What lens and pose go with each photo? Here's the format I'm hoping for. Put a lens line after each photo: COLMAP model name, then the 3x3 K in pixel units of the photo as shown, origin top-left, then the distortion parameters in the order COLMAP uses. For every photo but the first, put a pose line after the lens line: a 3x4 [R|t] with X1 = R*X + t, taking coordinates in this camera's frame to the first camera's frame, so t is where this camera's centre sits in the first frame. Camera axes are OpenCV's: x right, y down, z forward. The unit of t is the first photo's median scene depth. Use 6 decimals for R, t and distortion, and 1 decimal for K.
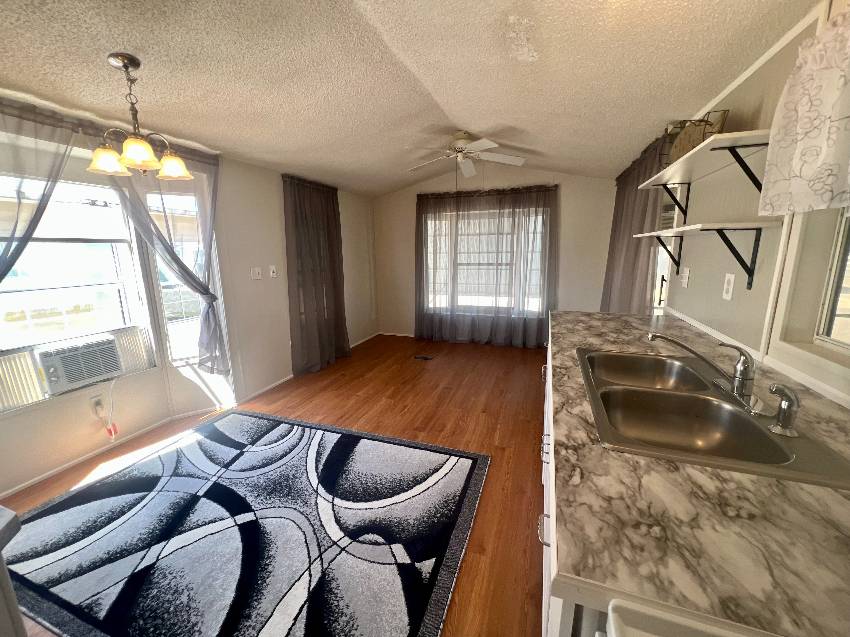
lens RADIAL K [[341.6, 0, 420.2], [0, 341.6, 317.3], [0, 0, 1]] dist [0.000717, 0.000159]
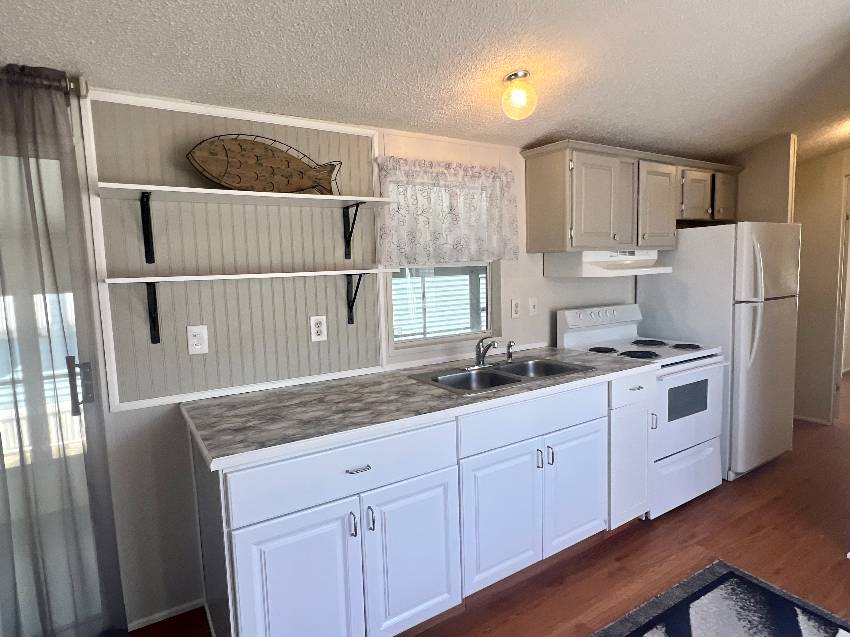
lens RADIAL K [[486.9, 0, 418.0], [0, 486.9, 319.6], [0, 0, 1]] dist [-0.004480, 0.000690]
pose [[-0.791521, -0.024623, 0.610646, -0.156560], [0.160394, 0.955793, 0.246443, -0.299113], [-0.589719, 0.293009, -0.752580, 1.343641]]
